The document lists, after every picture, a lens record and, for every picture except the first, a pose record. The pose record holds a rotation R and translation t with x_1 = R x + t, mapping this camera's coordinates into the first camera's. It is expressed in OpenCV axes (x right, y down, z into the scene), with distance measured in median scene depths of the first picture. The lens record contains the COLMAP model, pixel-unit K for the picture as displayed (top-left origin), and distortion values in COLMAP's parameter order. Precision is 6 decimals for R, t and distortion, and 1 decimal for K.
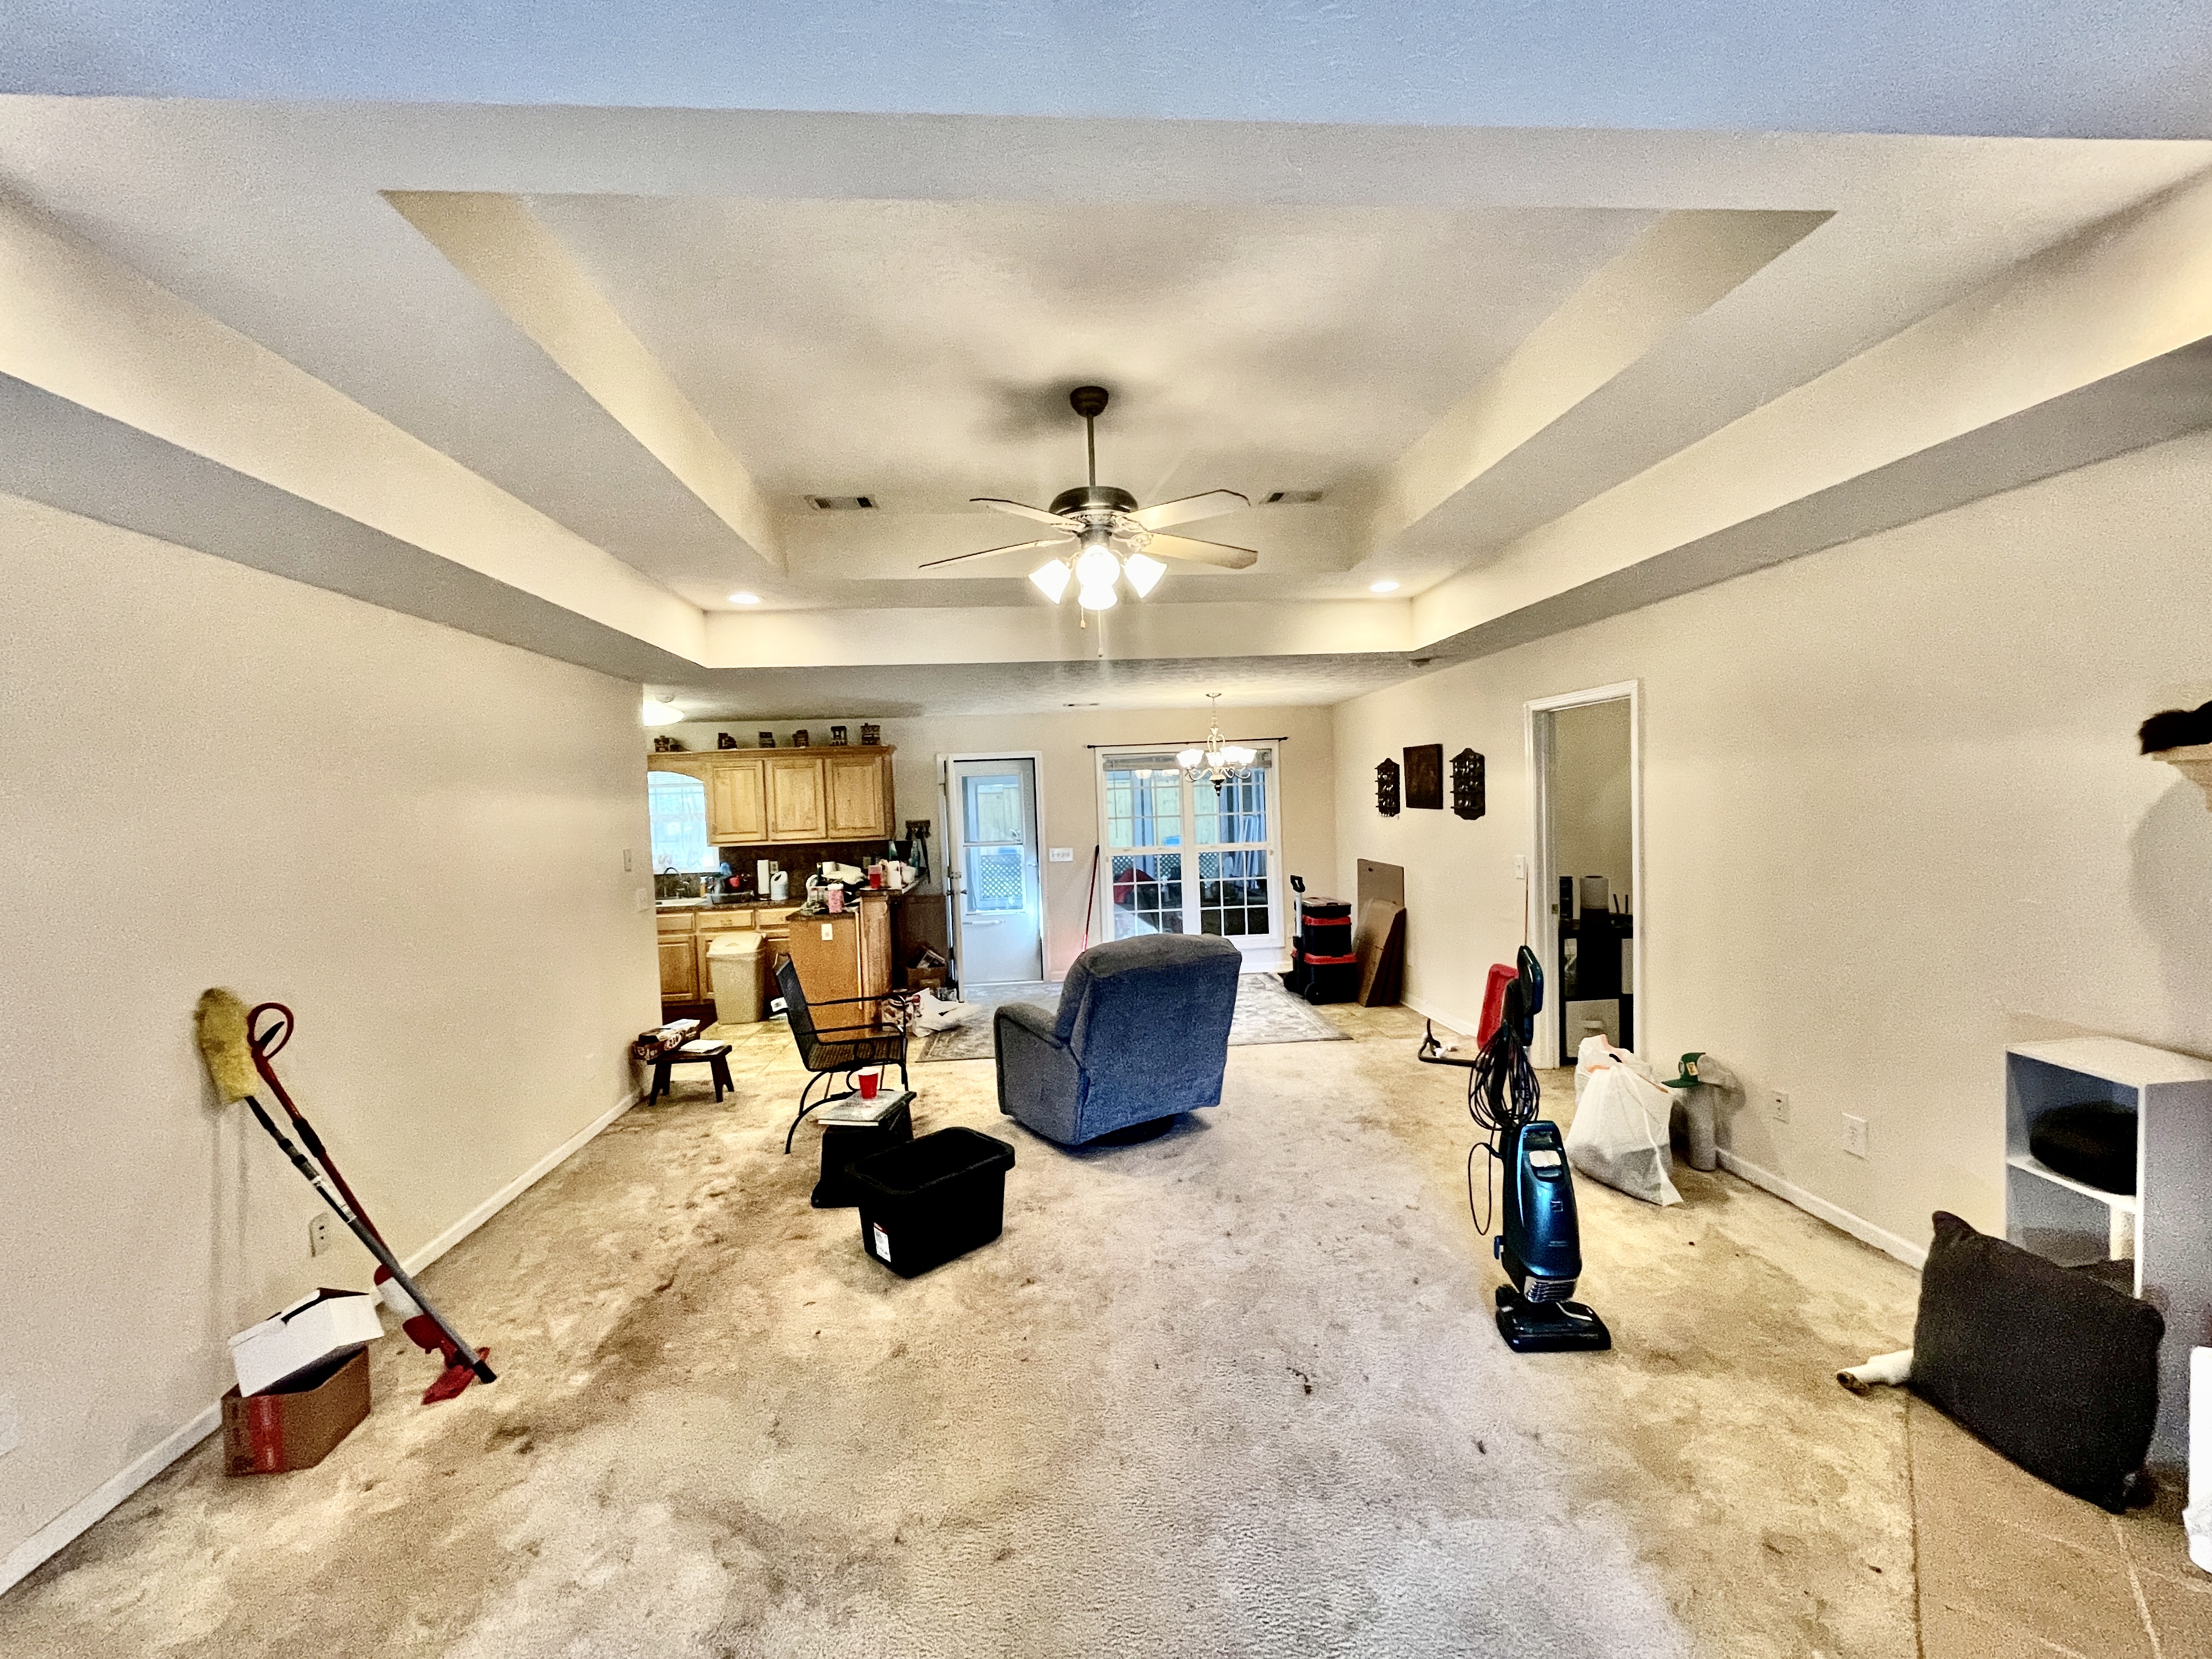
lens RADIAL K [[894.0, 0, 1101.1], [0, 894.0, 840.4], [0, 0, 1]] dist [-0.009747, -0.000022]
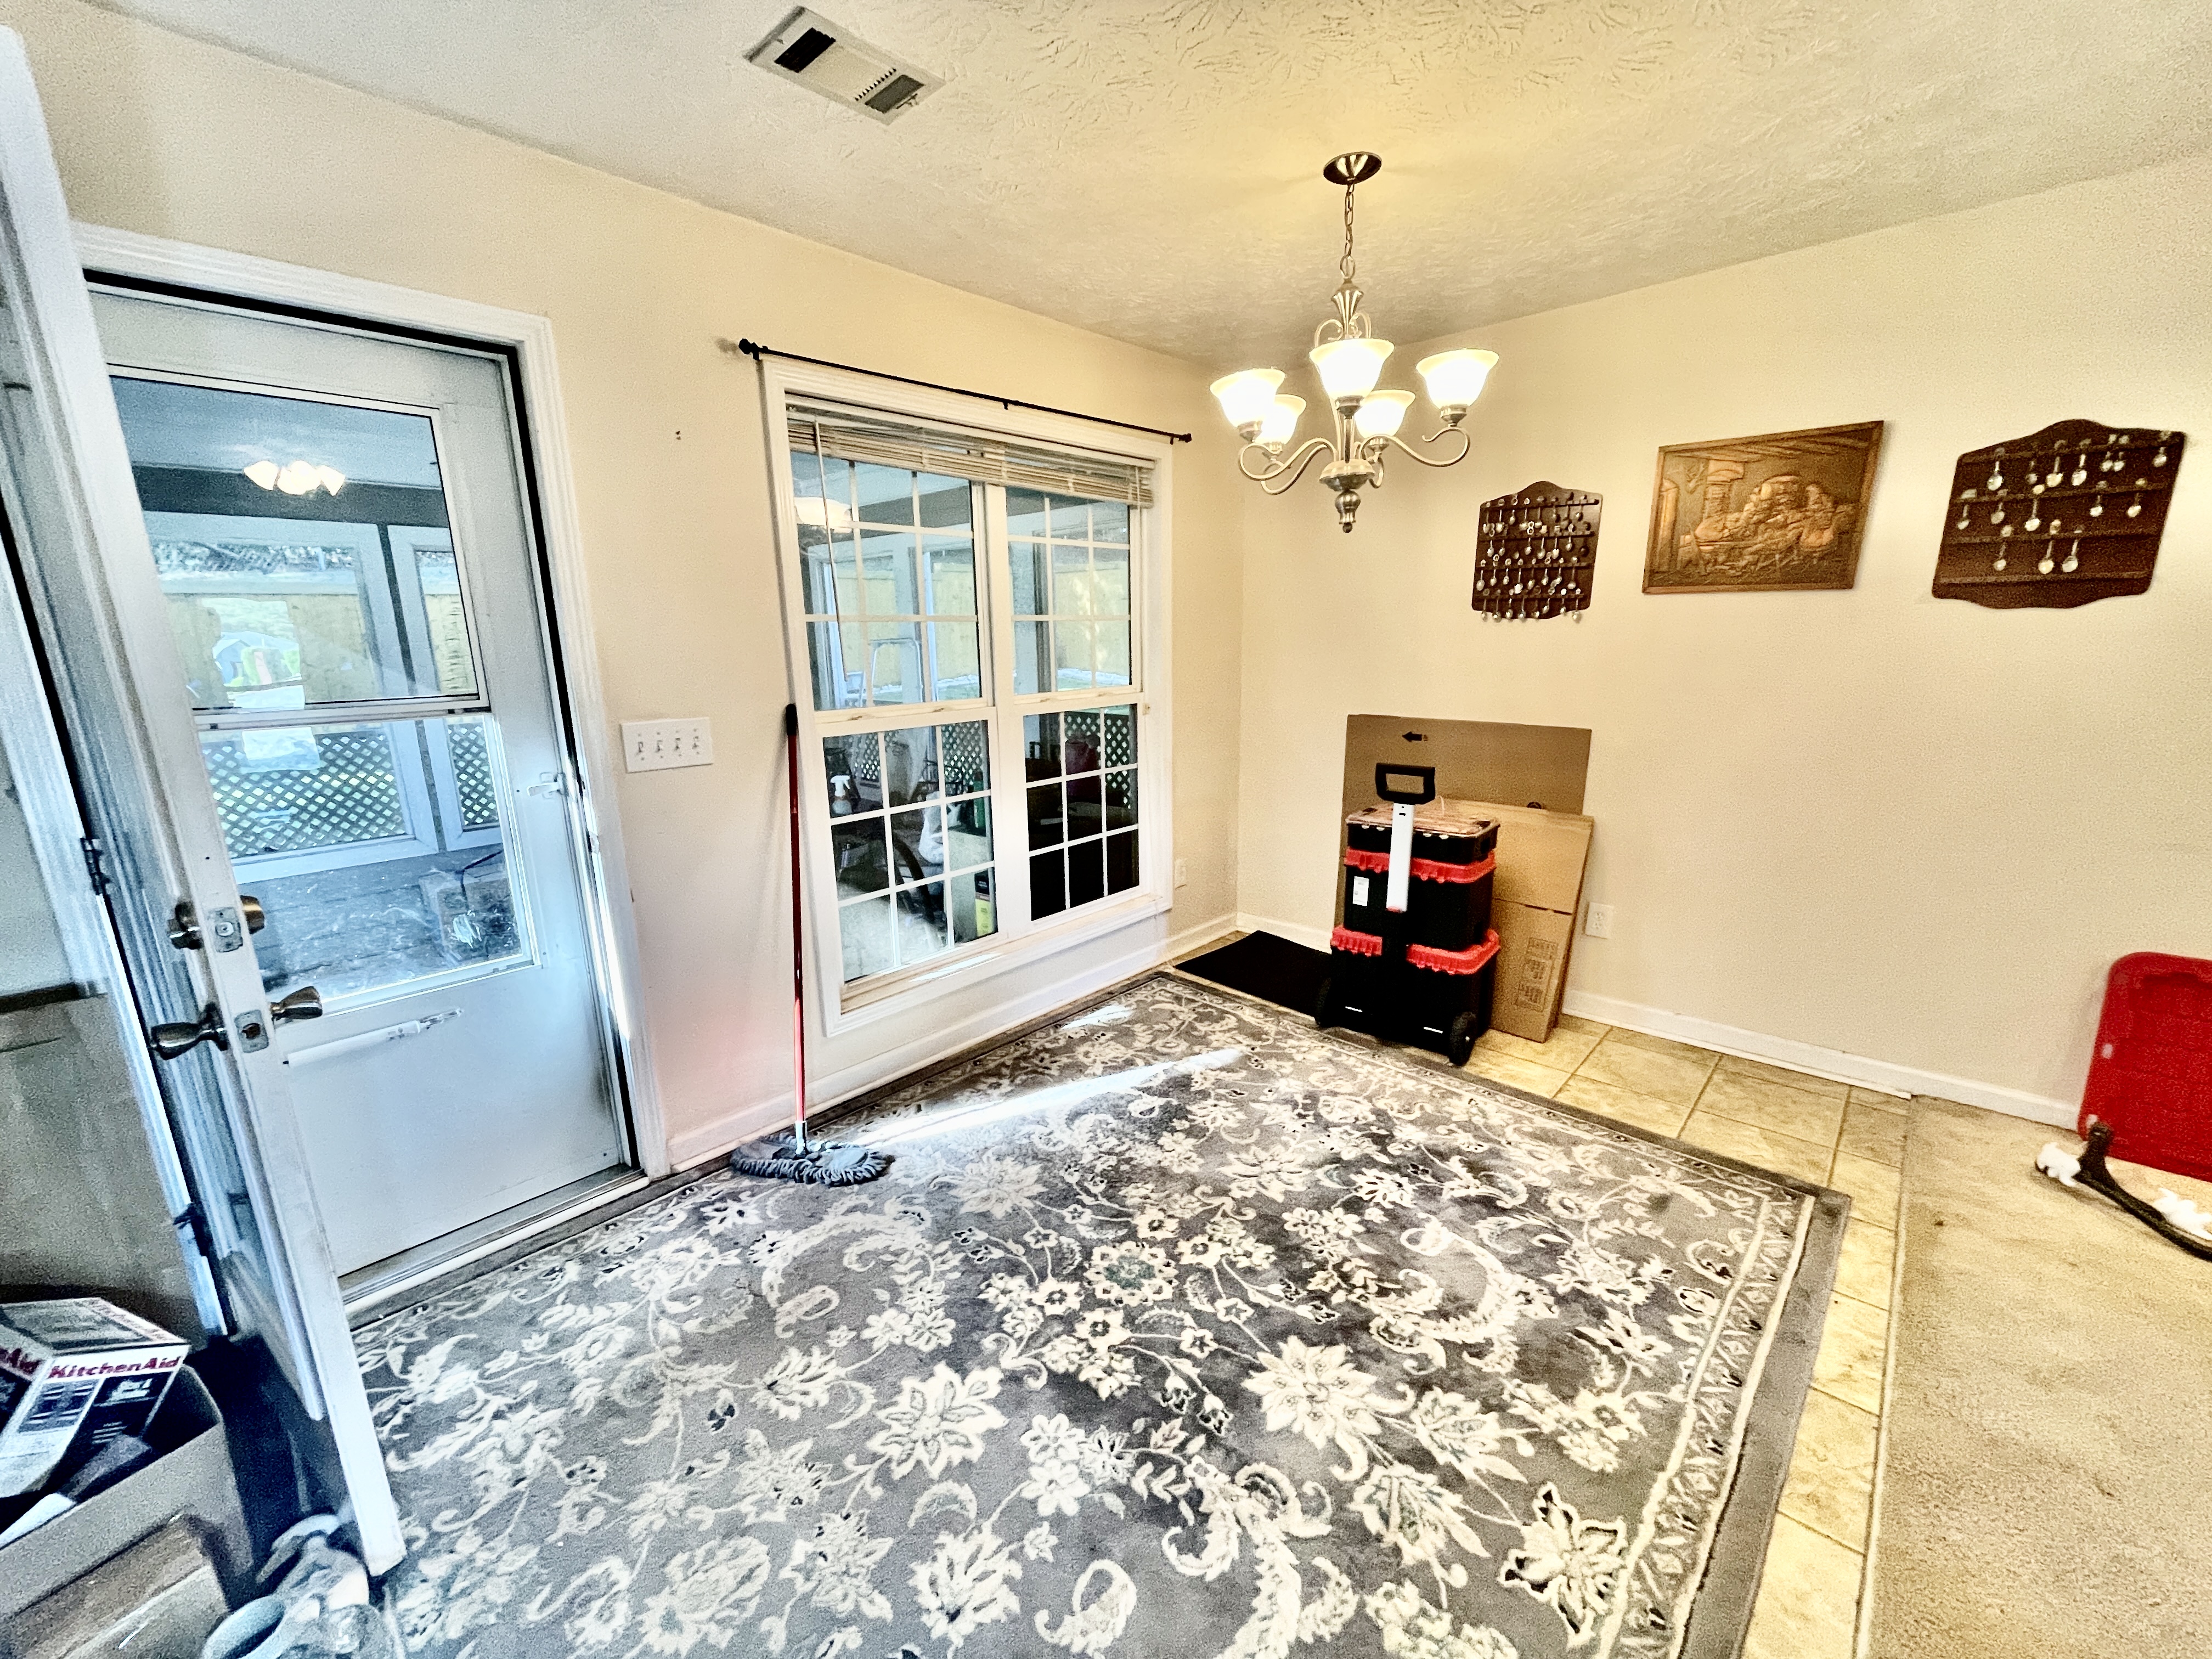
lens RADIAL K [[894.0, 0, 1101.1], [0, 894.0, 840.4], [0, 0, 1]] dist [-0.009747, -0.000022]
pose [[0.744163, -0.131695, 0.654888, -0.130959], [0.021412, 0.984573, 0.173662, 0.000357], [-0.667655, -0.115210, 0.735502, 0.696722]]
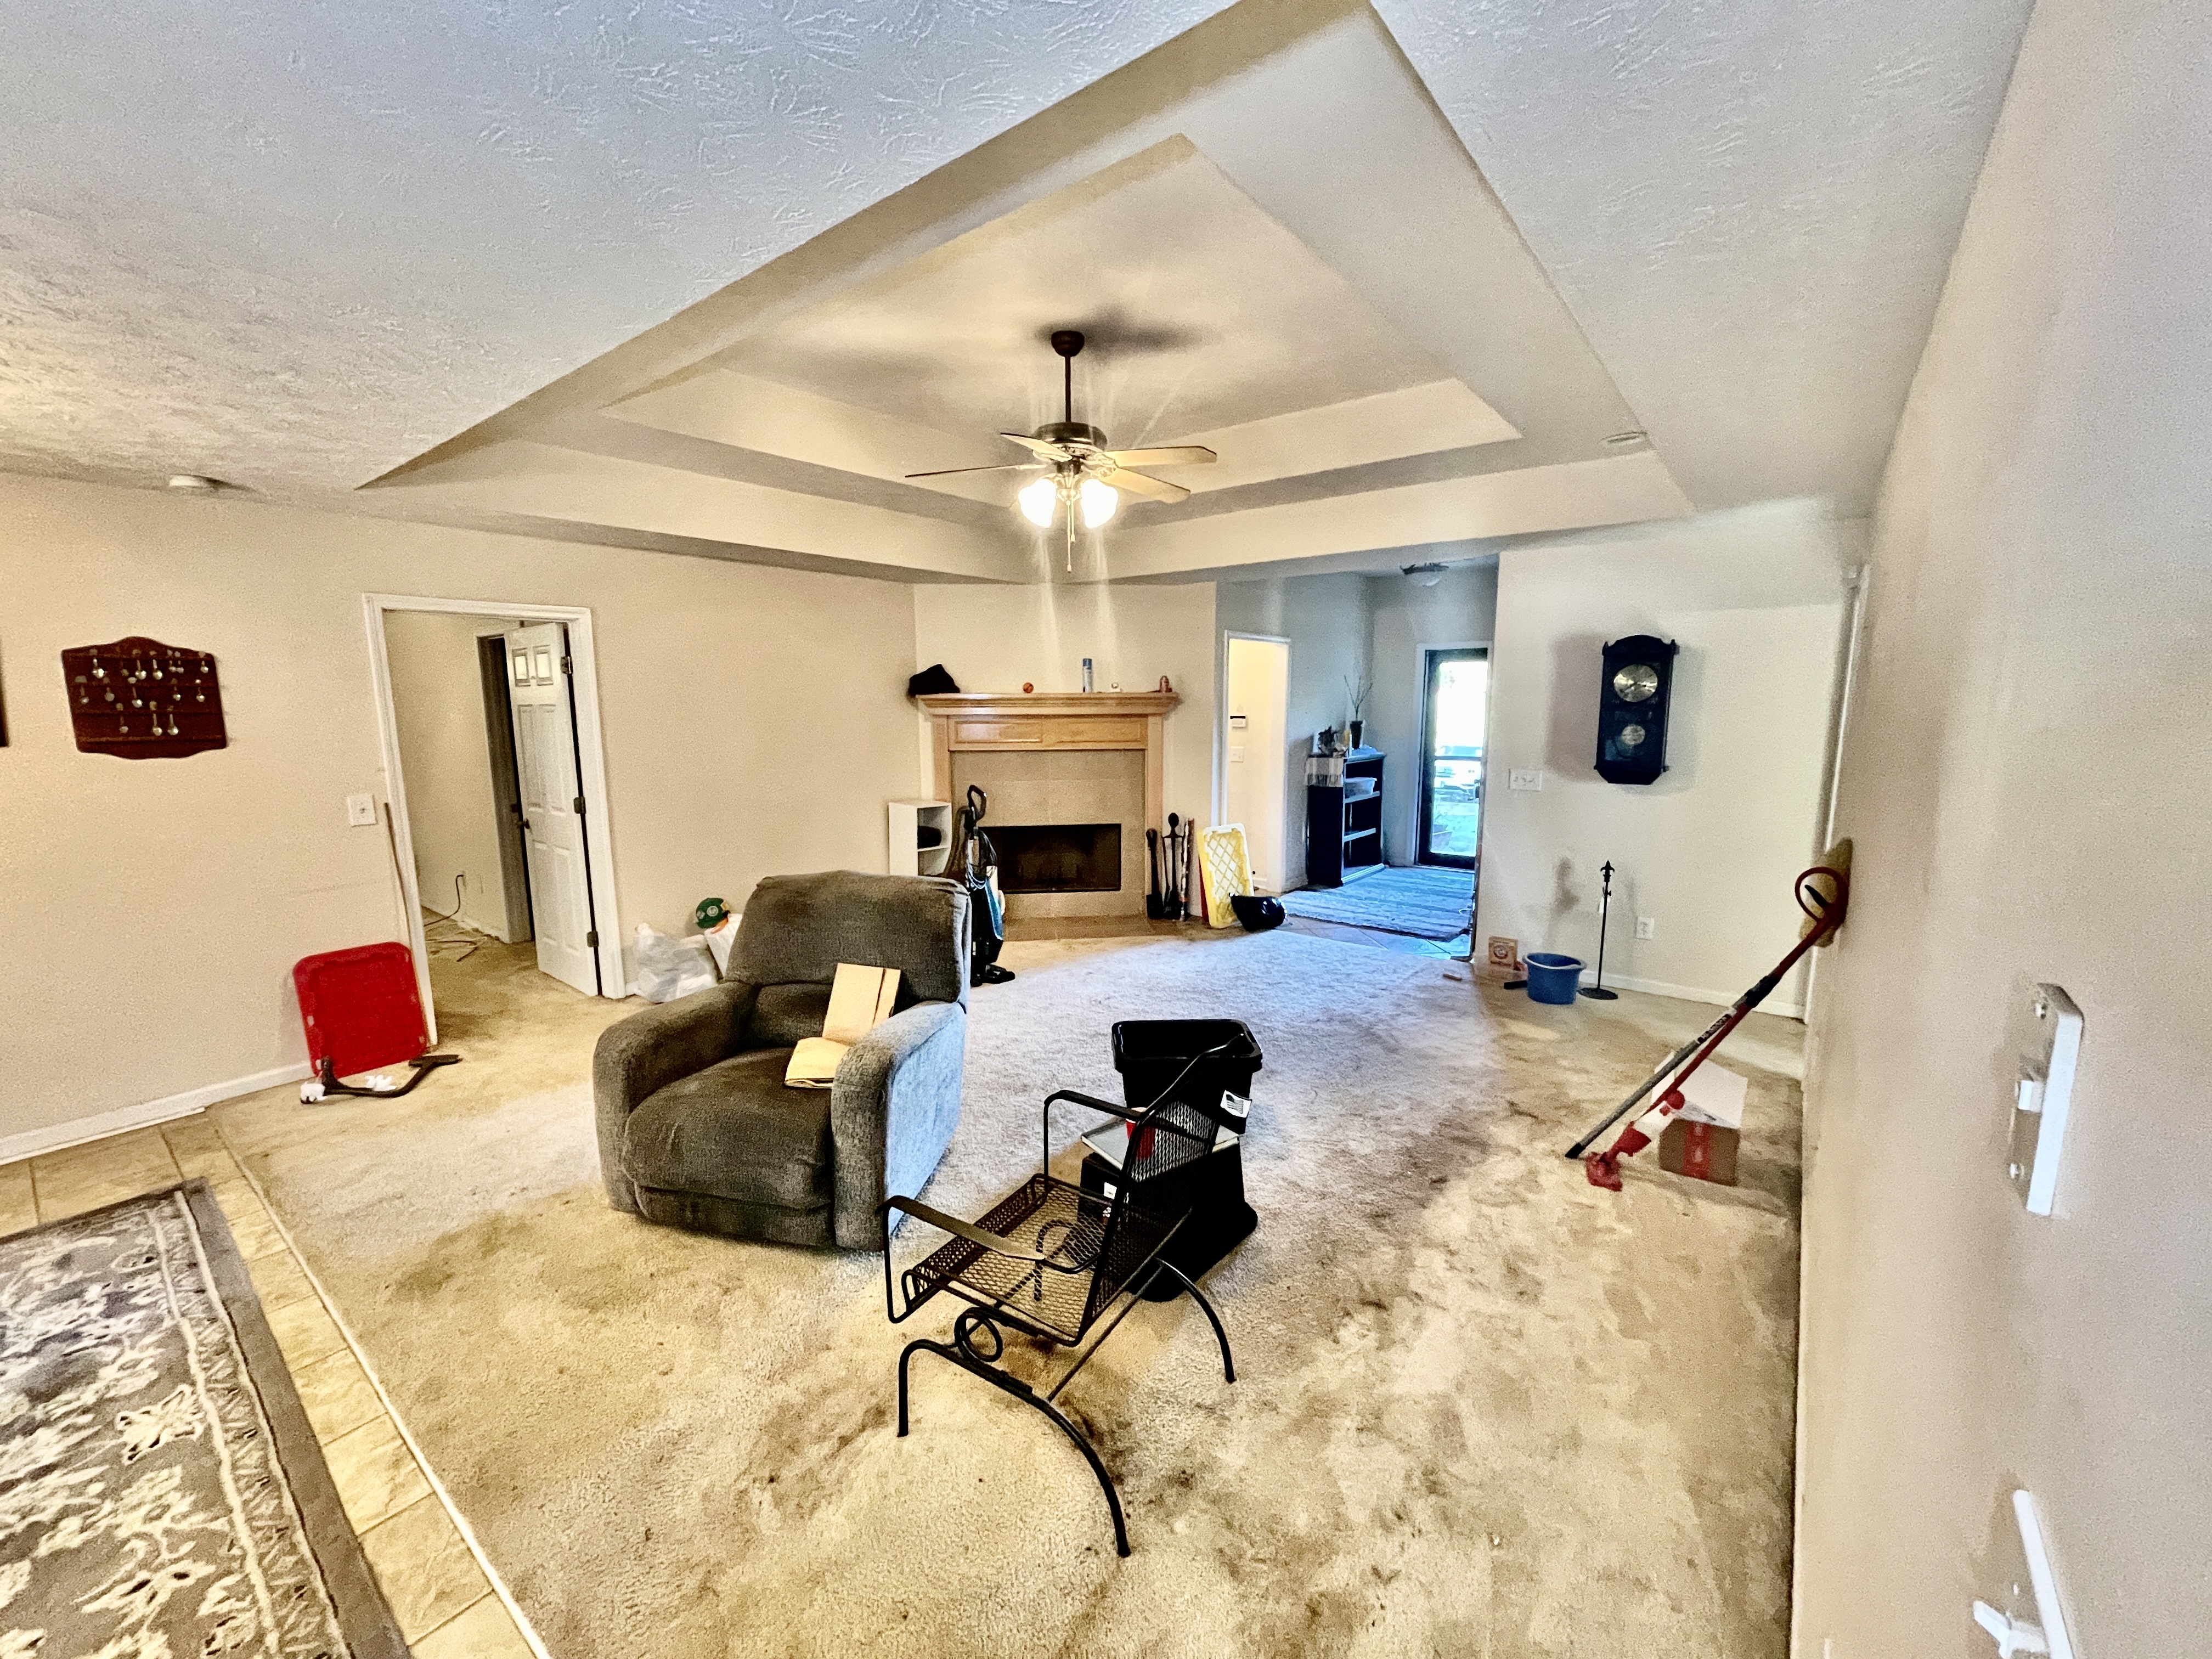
lens RADIAL K [[894.0, 0, 1101.1], [0, 894.0, 840.4], [0, 0, 1]] dist [-0.009747, -0.000022]
pose [[-0.727773, -0.078877, 0.681267, -0.329085], [0.055838, 0.983251, 0.173490, -0.027555], [-0.683541, 0.164302, -0.711180, 0.713713]]
